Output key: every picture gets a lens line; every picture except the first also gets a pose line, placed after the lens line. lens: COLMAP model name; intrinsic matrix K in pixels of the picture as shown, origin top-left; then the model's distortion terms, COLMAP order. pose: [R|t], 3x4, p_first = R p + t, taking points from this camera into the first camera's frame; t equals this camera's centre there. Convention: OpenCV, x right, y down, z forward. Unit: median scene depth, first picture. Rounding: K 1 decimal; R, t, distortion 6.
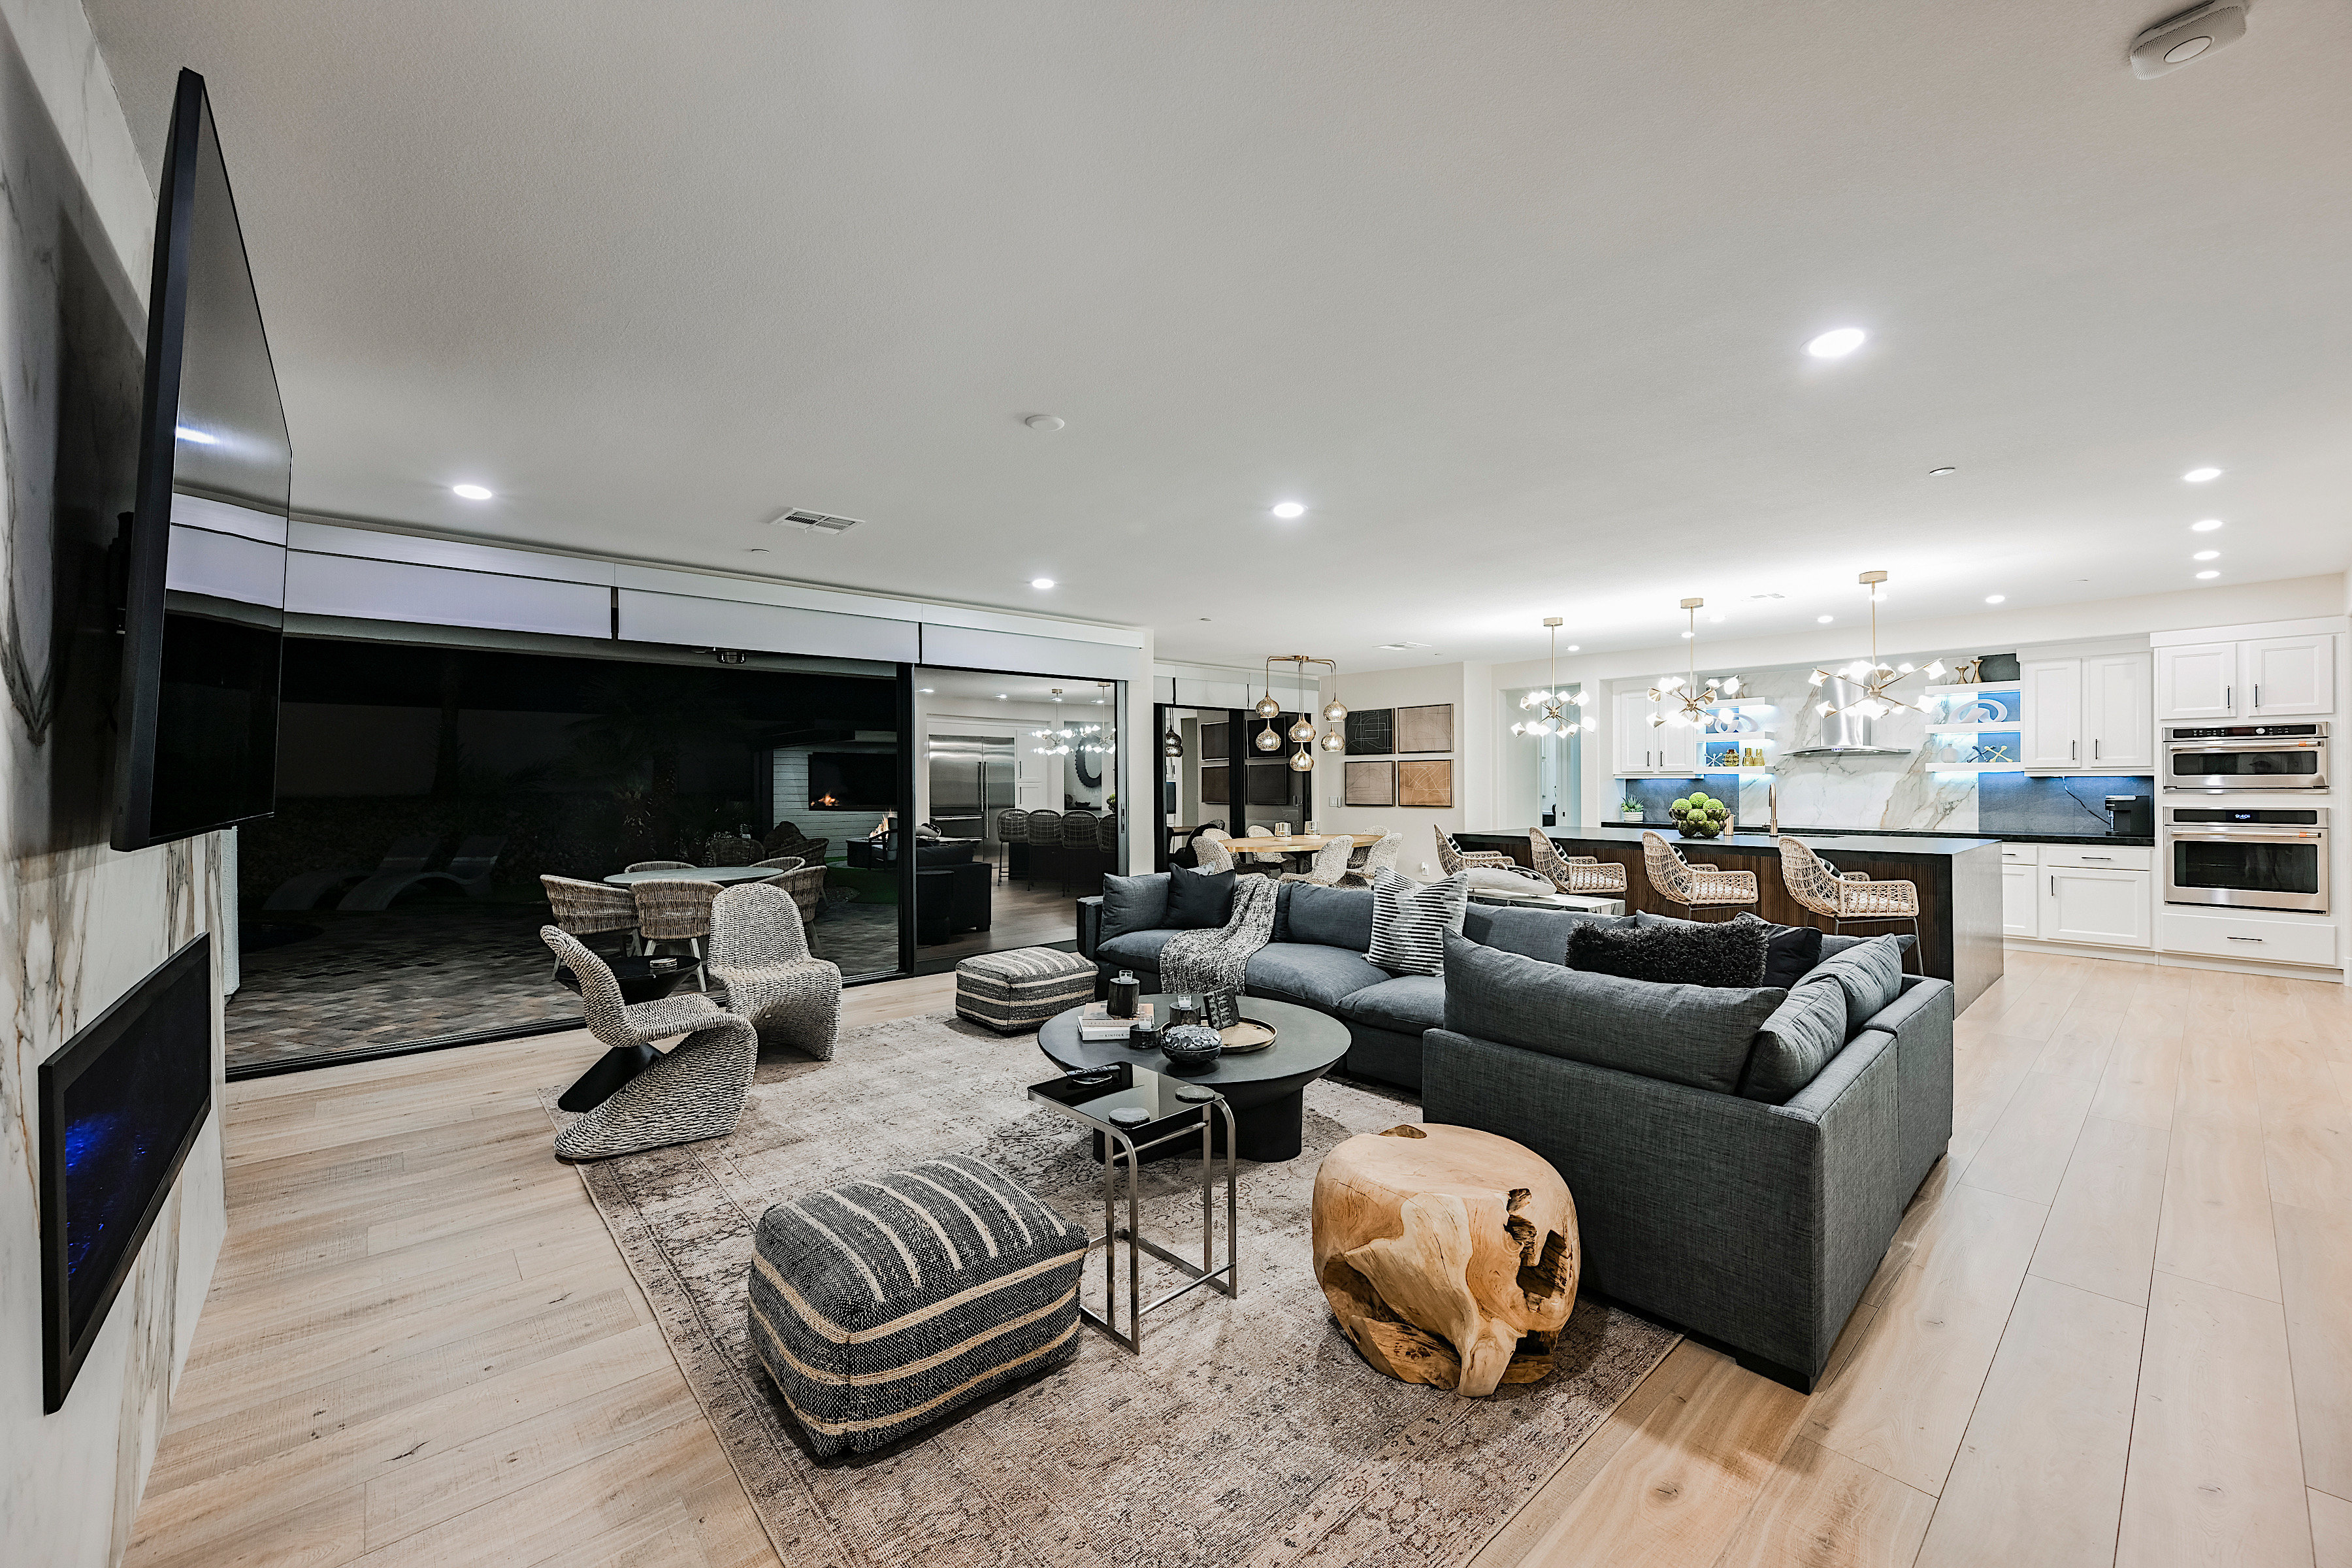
lens RADIAL K [[914.9, 0, 1183.6], [0, 914.9, 787.3], [0, 0, 1]] dist [-0.001495, -0.000367]
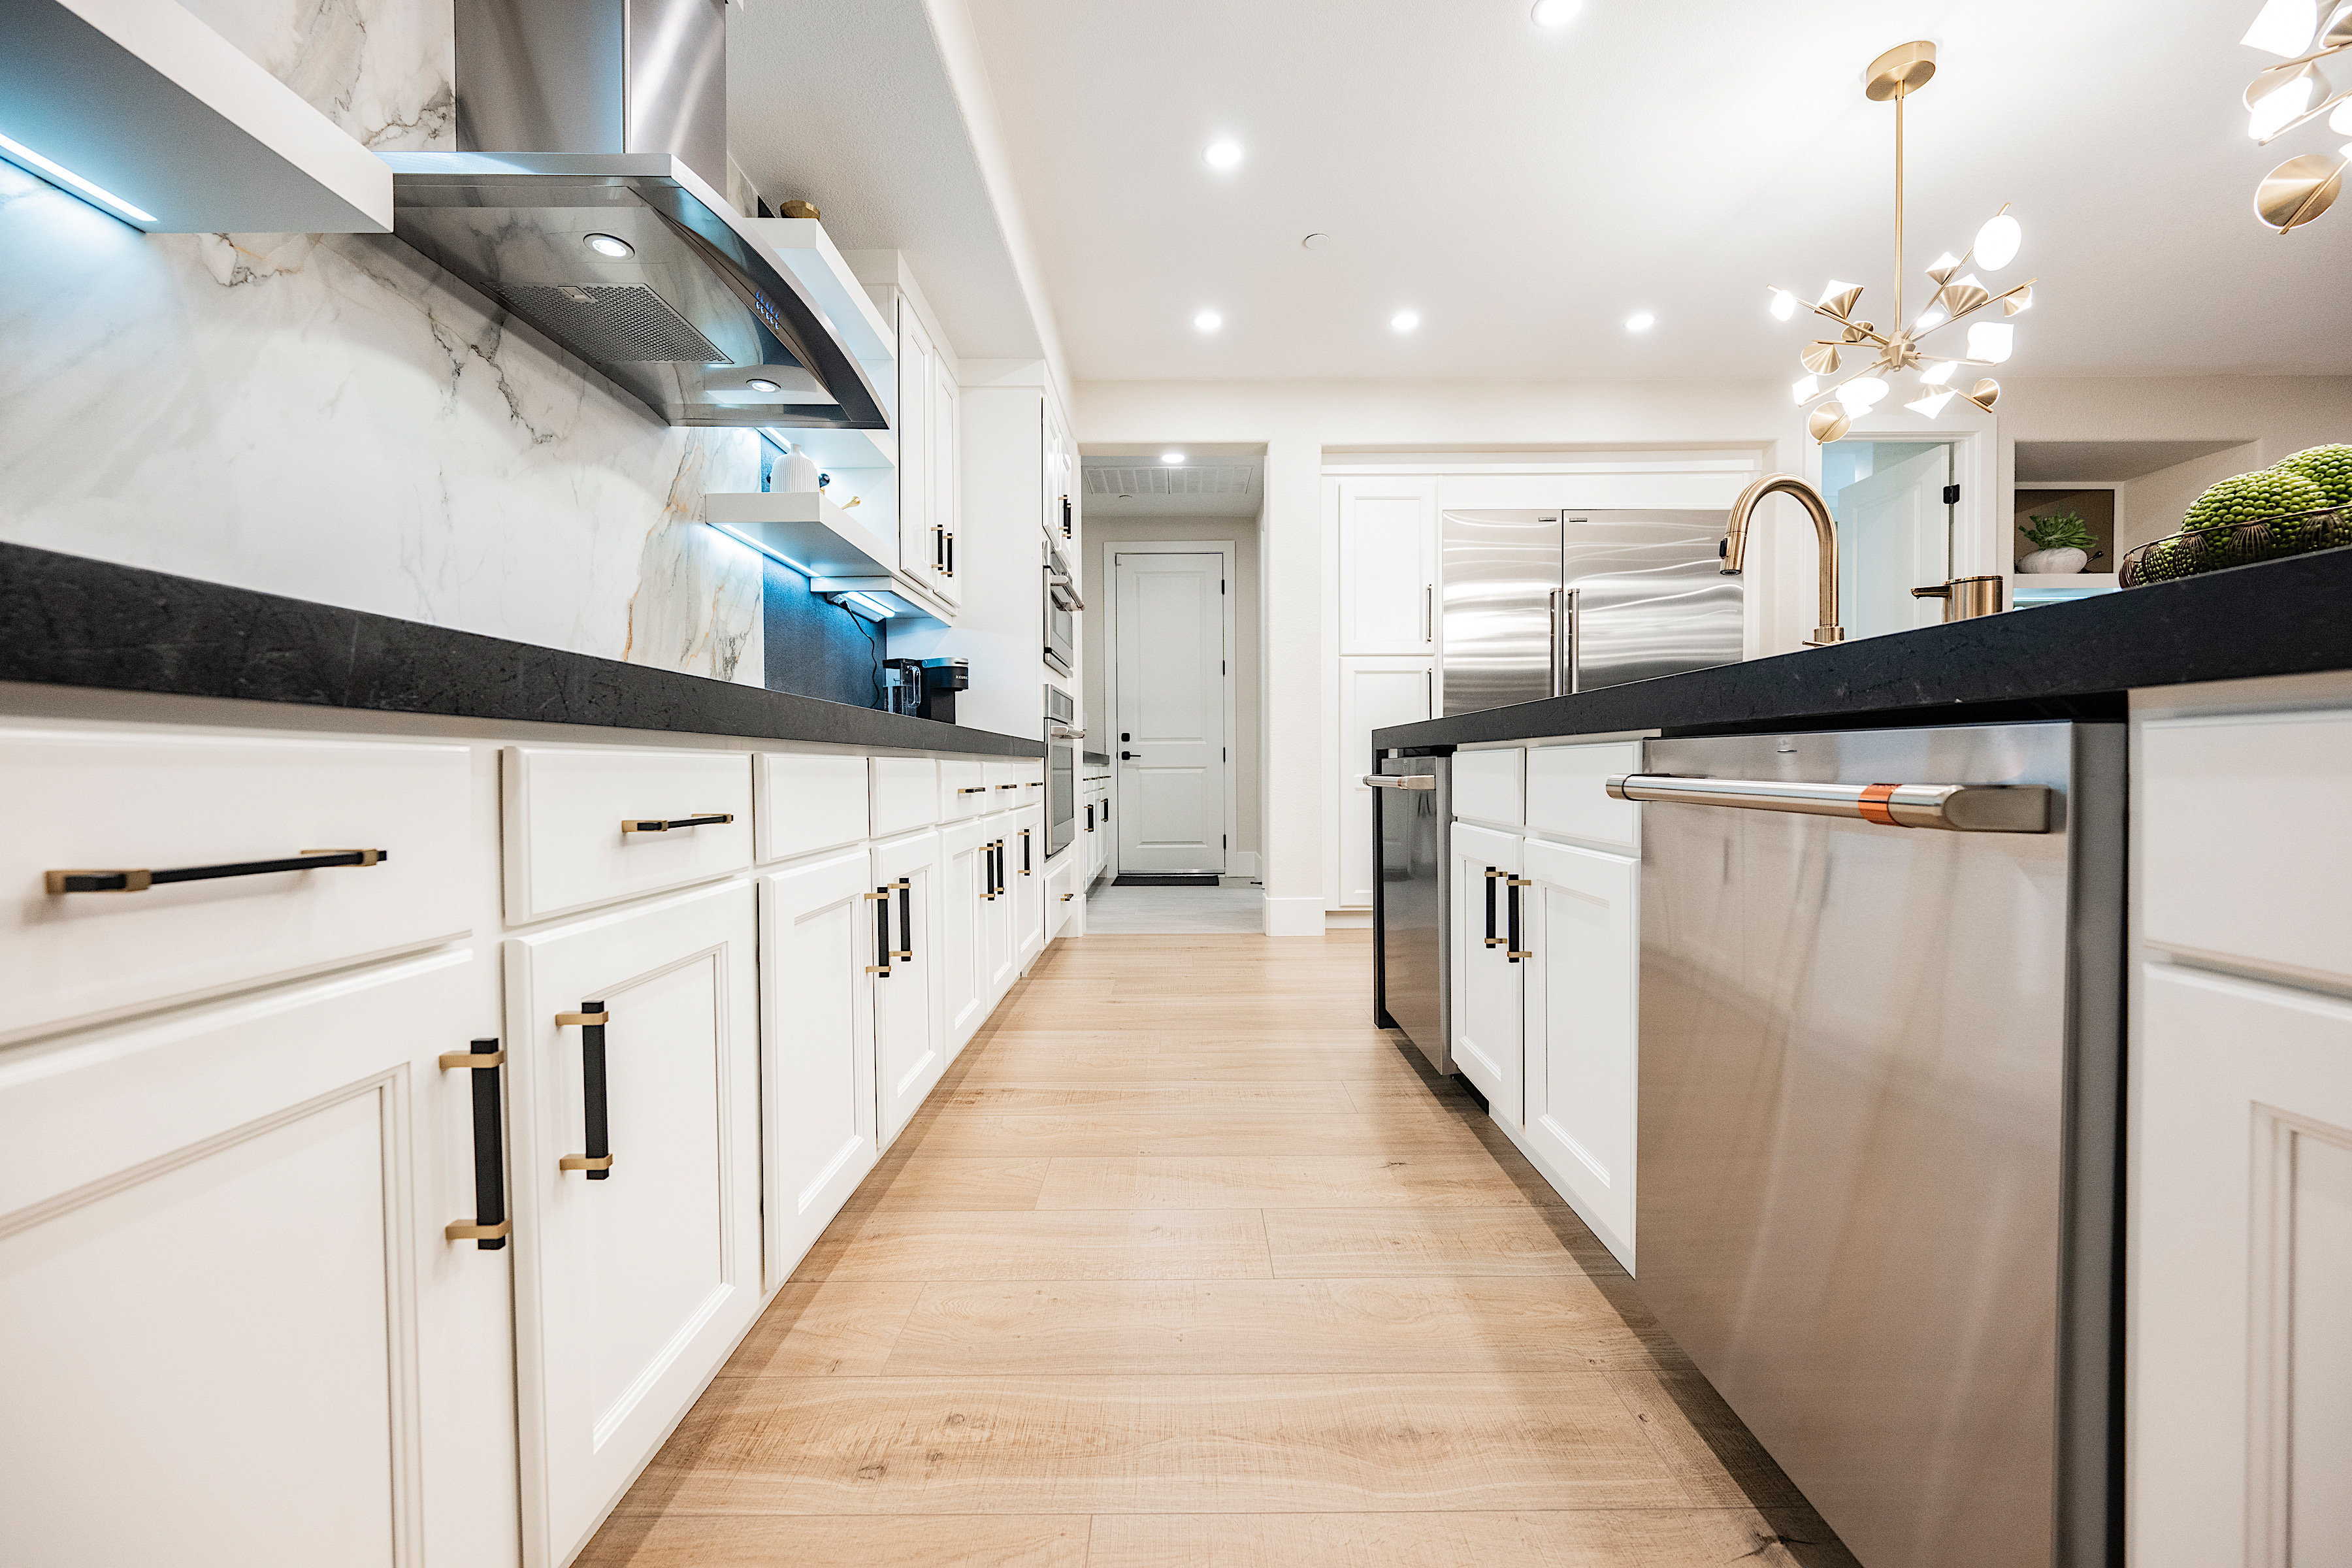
lens RADIAL K [[914.9, 0, 1183.6], [0, 914.9, 787.3], [0, 0, 1]] dist [-0.001495, -0.000367]
pose [[-0.747790, -0.006817, 0.663901, 0.547843], [0.011303, 0.999672, 0.022995, 0.061687], [-0.663840, 0.024699, -0.747467, 1.163803]]
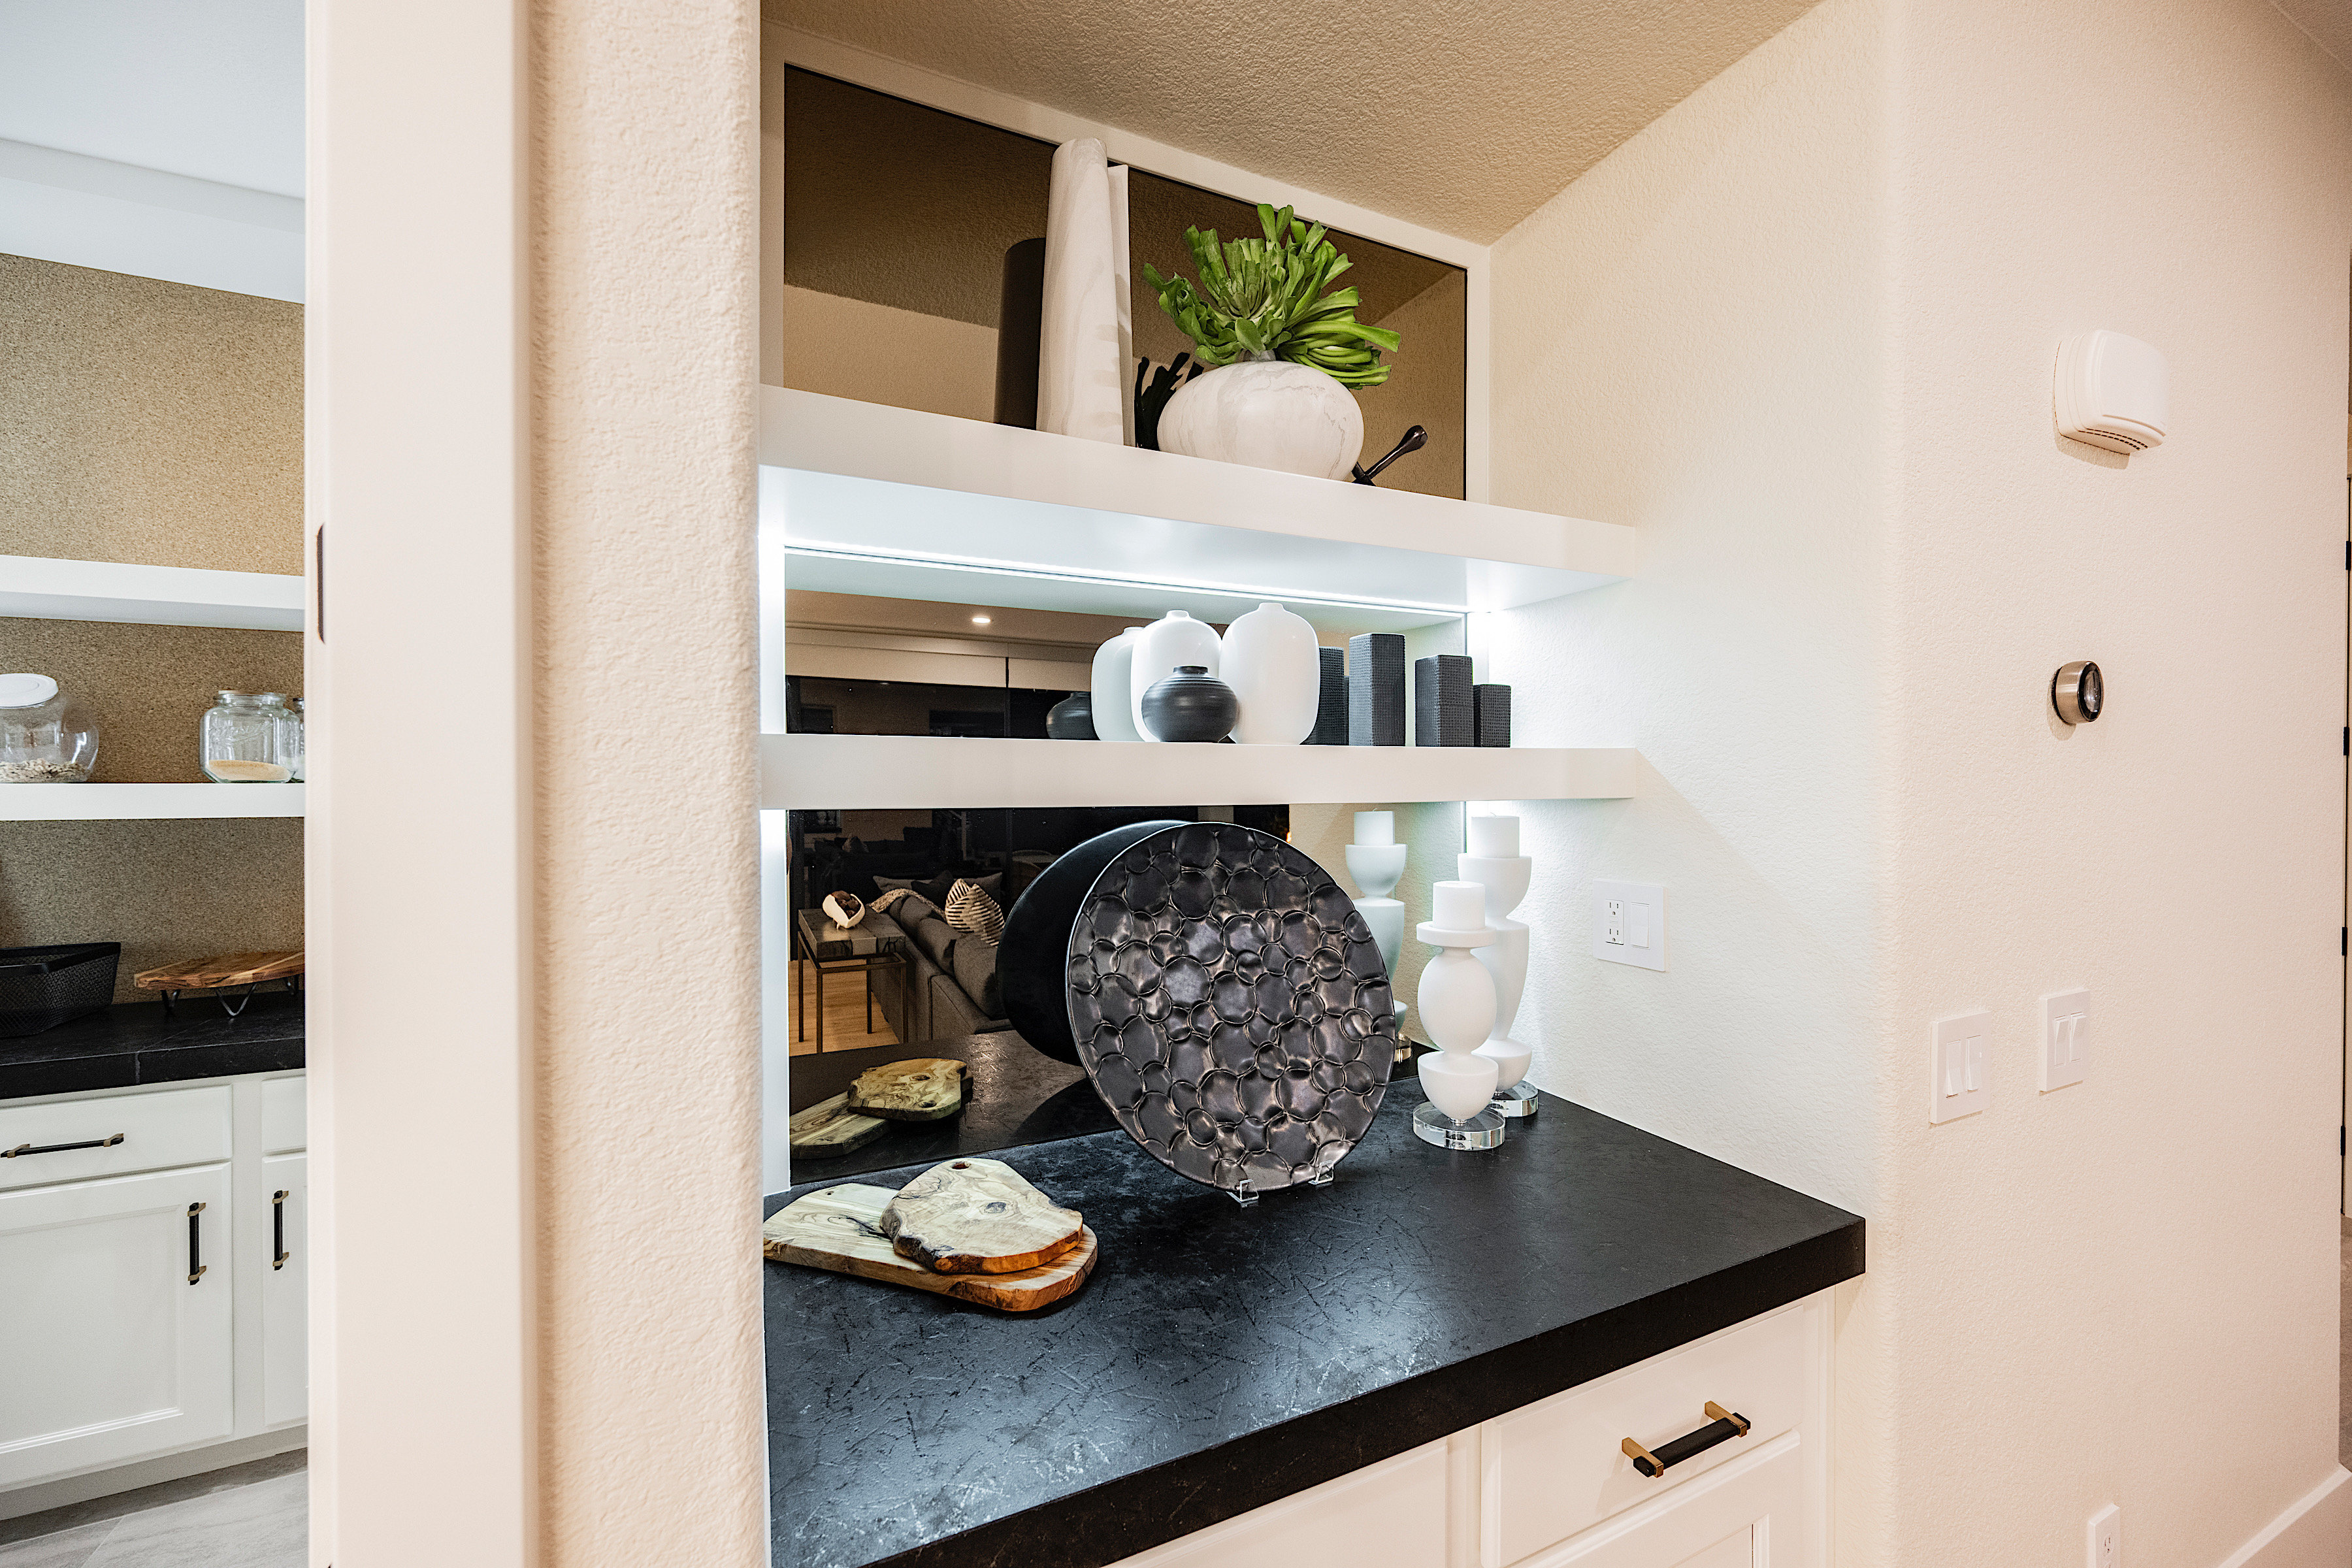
lens RADIAL K [[914.9, 0, 1183.6], [0, 914.9, 787.3], [0, 0, 1]] dist [-0.001495, -0.000367]
pose [[-0.955112, 0.002198, 0.296237, 0.484472], [0.005069, 0.999947, 0.008927, -0.013596], [-0.296202, 0.010028, -0.955073, 0.436169]]
